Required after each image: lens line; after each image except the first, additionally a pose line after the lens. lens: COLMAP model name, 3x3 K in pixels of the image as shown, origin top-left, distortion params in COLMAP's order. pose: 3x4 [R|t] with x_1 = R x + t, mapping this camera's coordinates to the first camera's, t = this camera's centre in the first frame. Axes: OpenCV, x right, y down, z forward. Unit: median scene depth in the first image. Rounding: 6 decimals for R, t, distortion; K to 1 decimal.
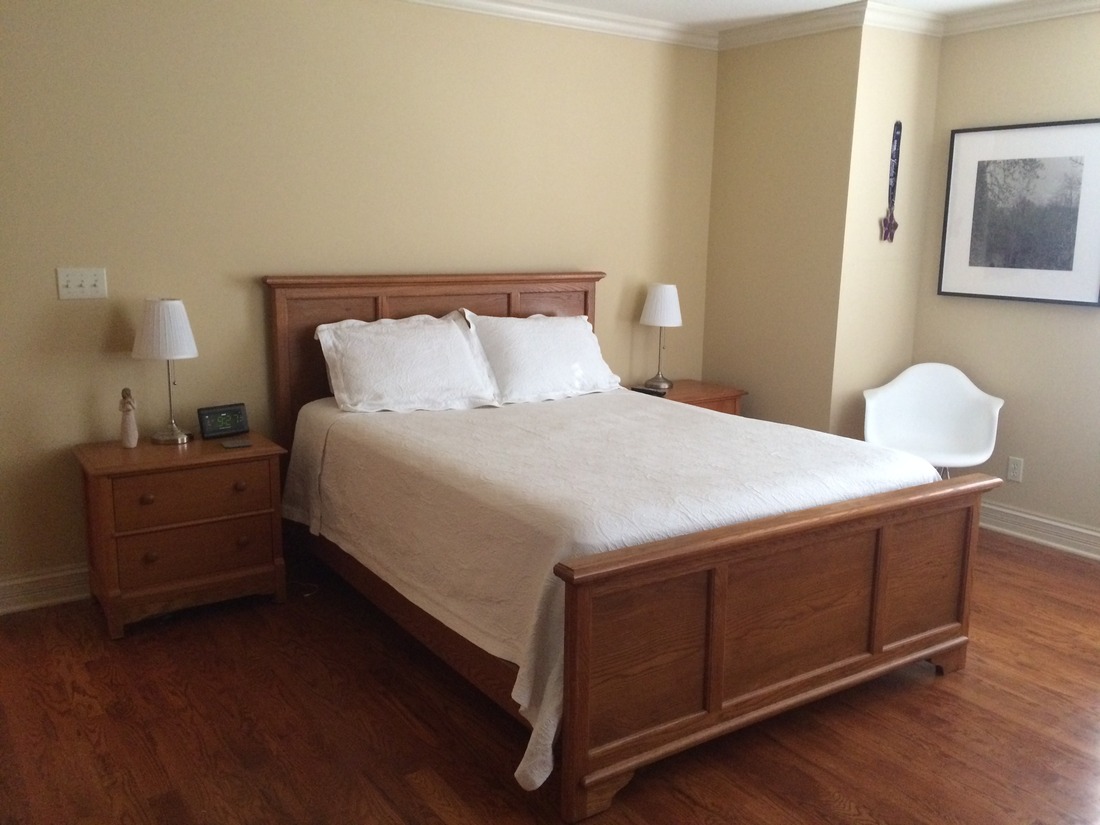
lens RADIAL K [[948.4, 0, 549.5], [0, 948.4, 413.0], [0, 0, 1]] dist [0.009280, -0.016957]
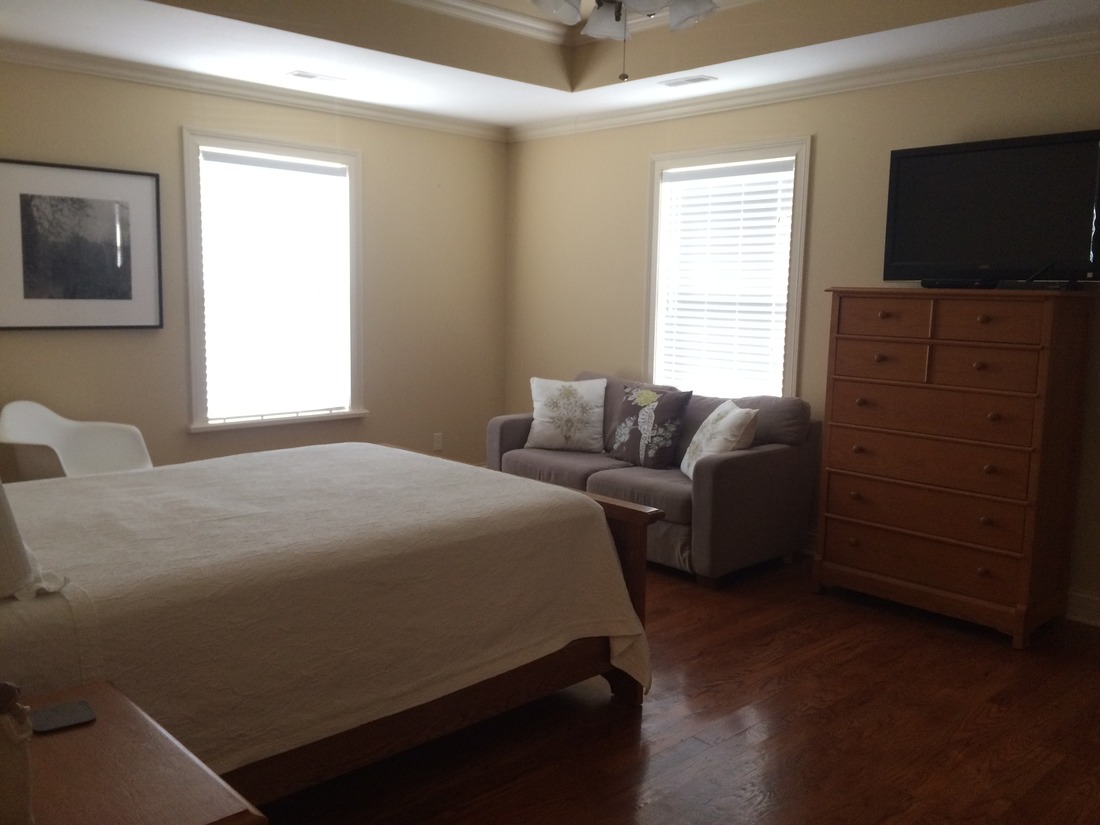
lens RADIAL K [[948.4, 0, 549.4], [0, 948.4, 411.9], [0, 0, 1]] dist [0.009280, -0.016957]
pose [[-0.160674, -0.148968, 0.975701, -0.657042], [0.166037, 0.970378, 0.175497, -0.129134], [-0.972942, 0.190200, -0.131180, 0.650262]]
